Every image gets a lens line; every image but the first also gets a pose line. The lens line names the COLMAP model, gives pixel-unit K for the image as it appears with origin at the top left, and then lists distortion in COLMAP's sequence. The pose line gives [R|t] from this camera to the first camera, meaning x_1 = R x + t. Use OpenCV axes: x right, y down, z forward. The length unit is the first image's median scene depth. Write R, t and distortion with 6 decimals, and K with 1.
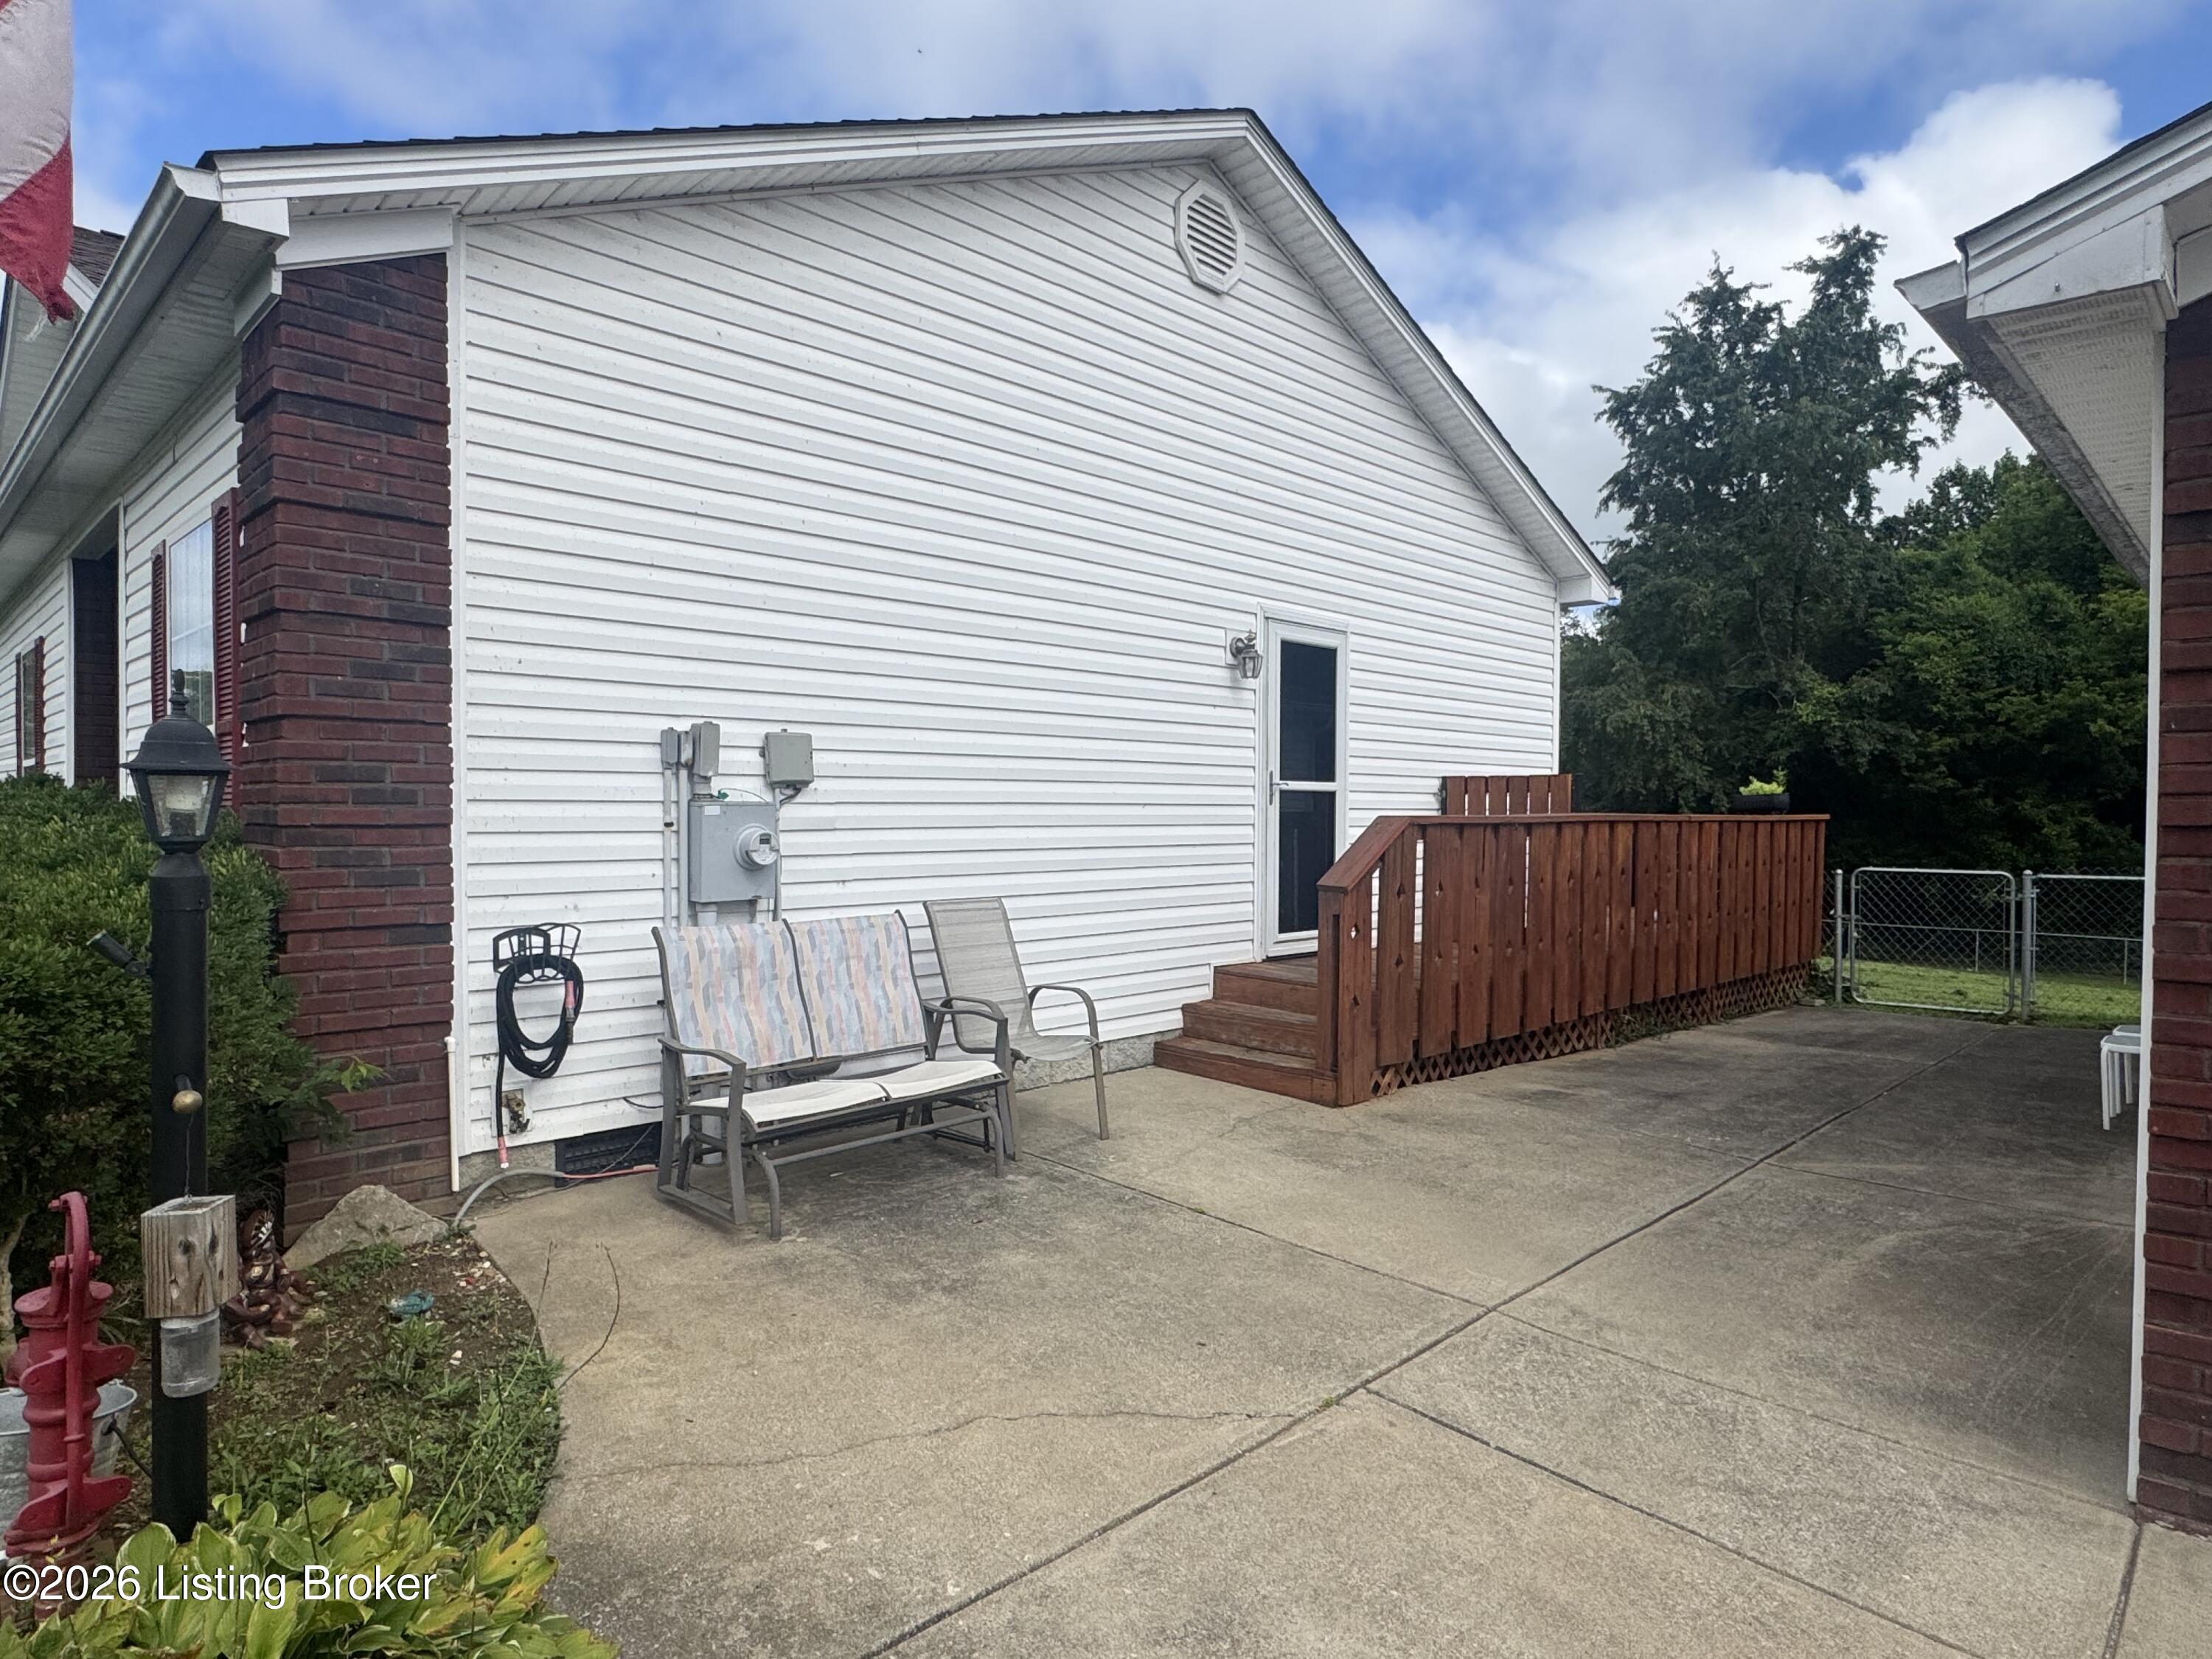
lens RADIAL K [[1279.4, 0, 1105.9], [0, 1279.4, 820.6], [0, 0, 1]] dist [-0.007308, 0.001215]
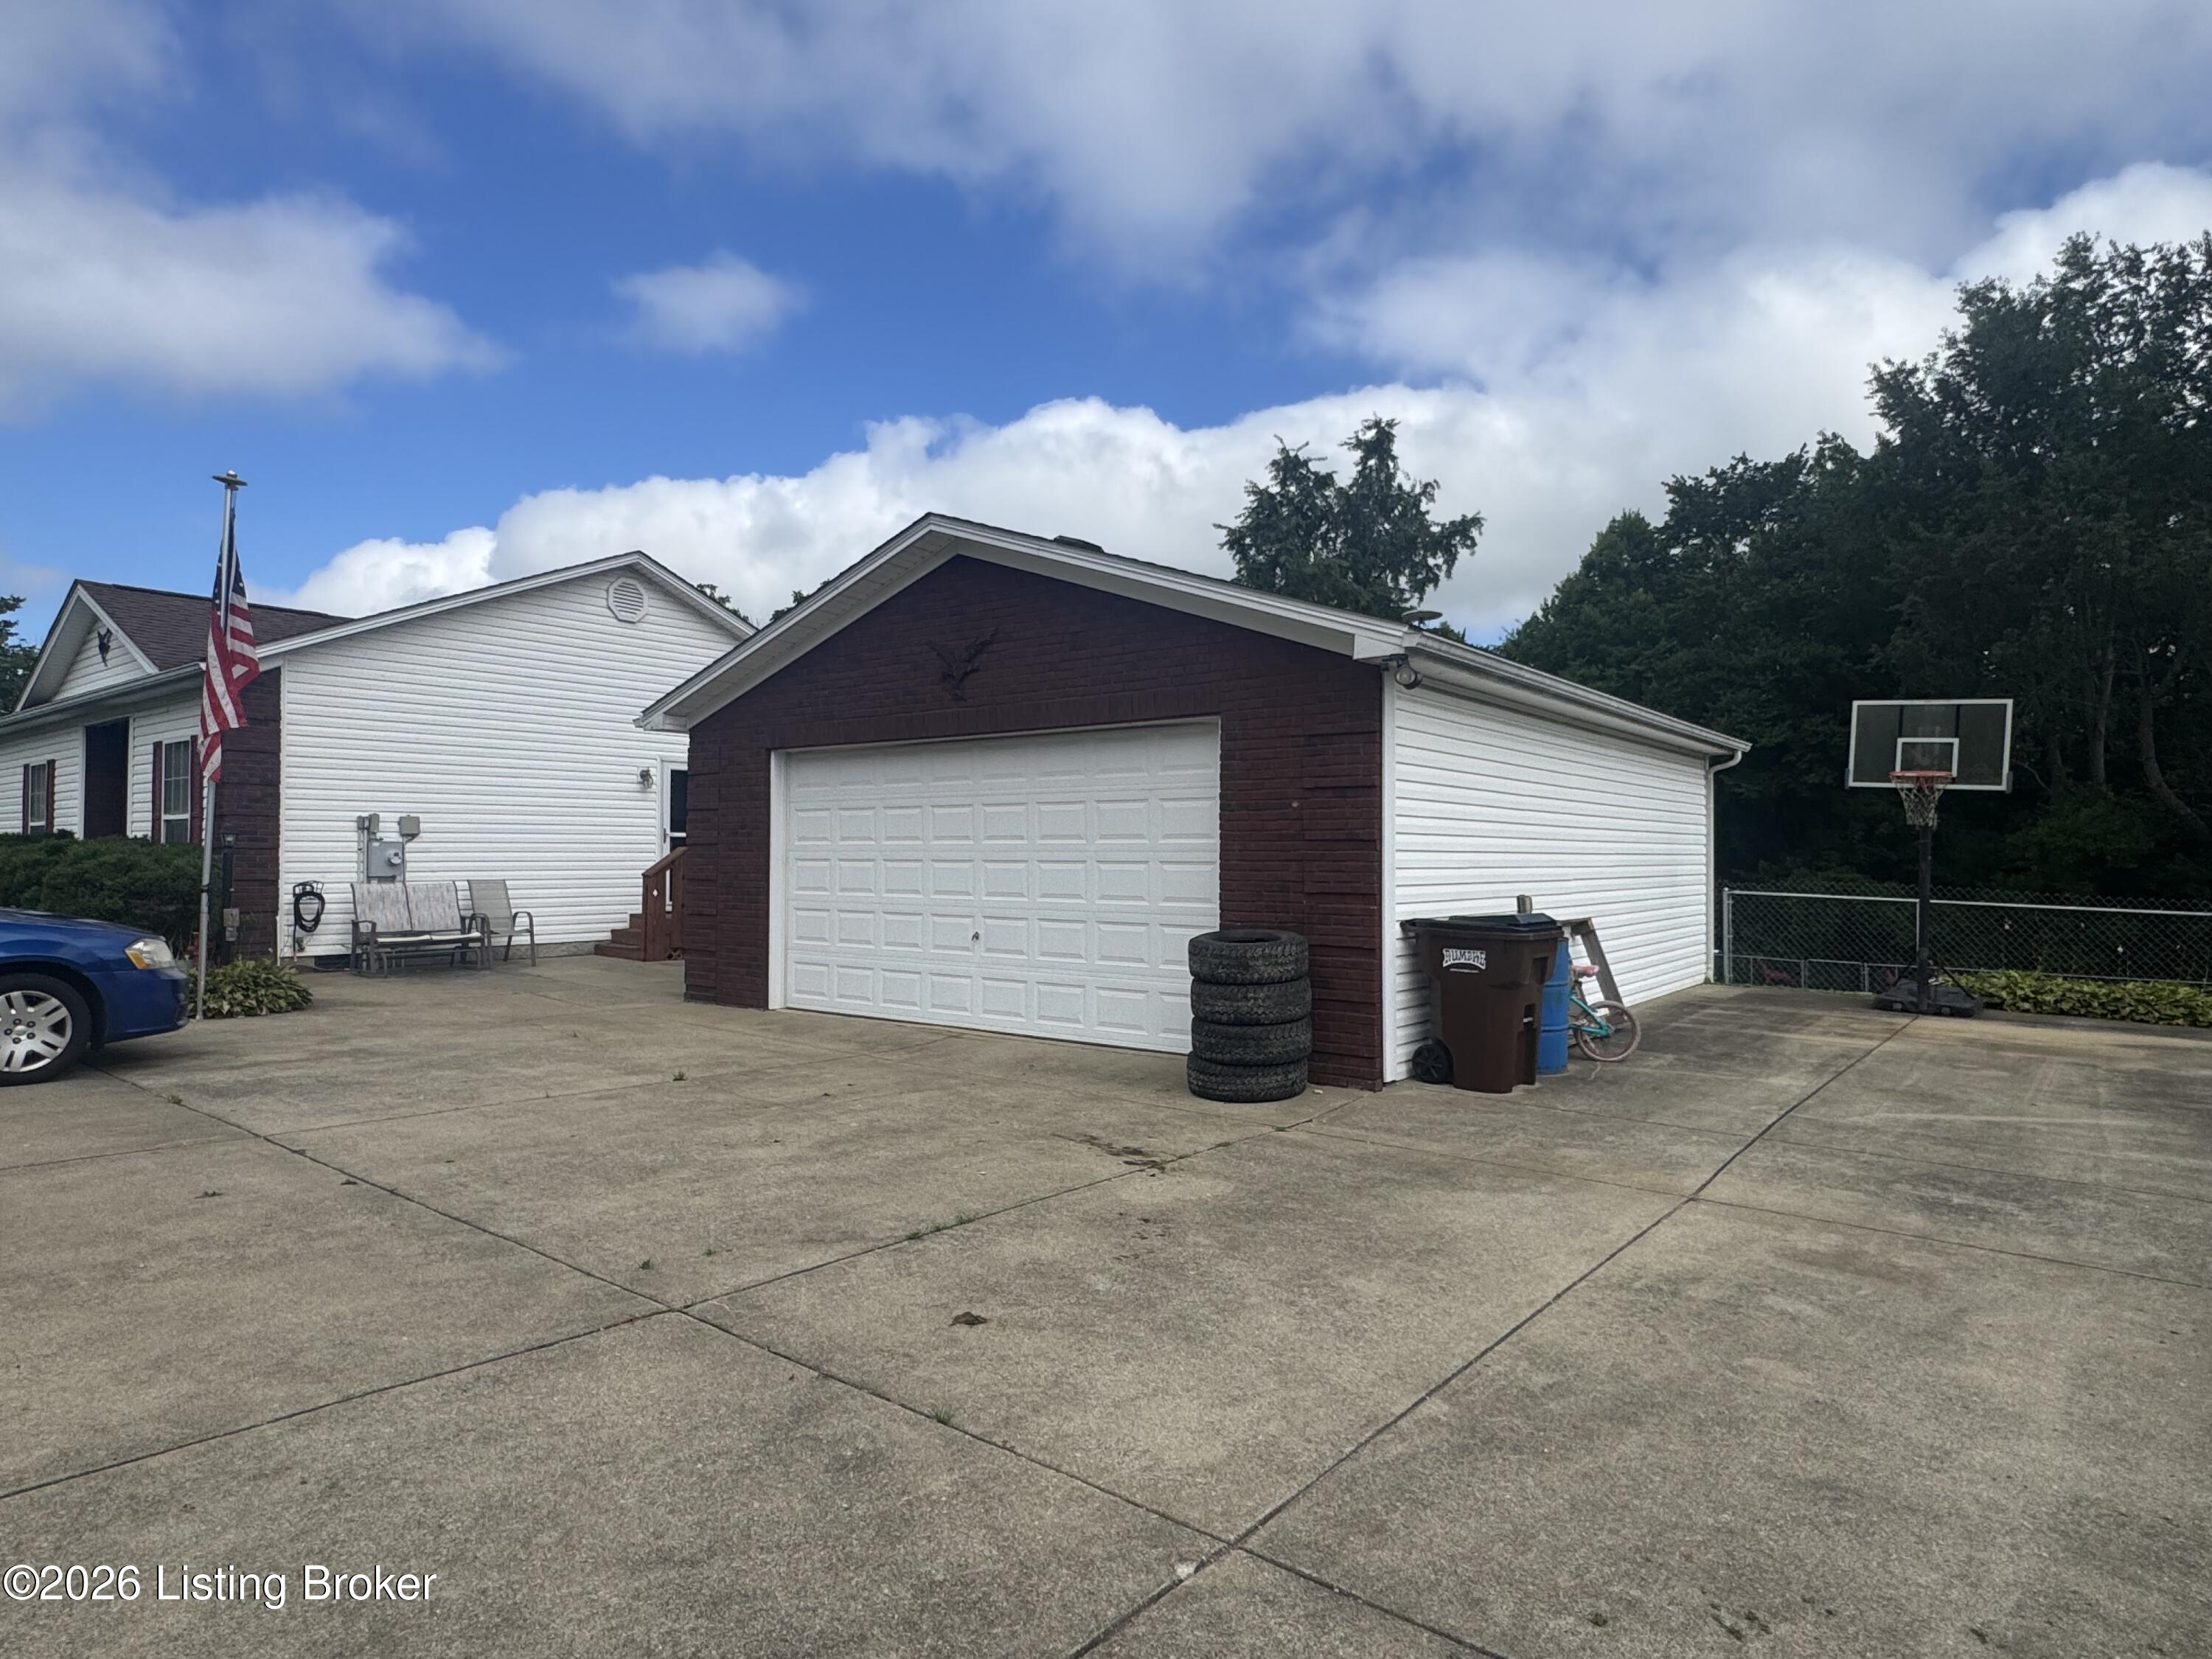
lens RADIAL K [[1279.4, 0, 1109.9], [0, 1279.4, 819.7], [0, 0, 1]] dist [-0.007308, 0.001215]
pose [[0.993717, -0.000534, 0.111920, 0.499930], [0.004658, 0.999319, -0.036593, 0.024604], [-0.111824, 0.036884, 0.993043, -1.006241]]
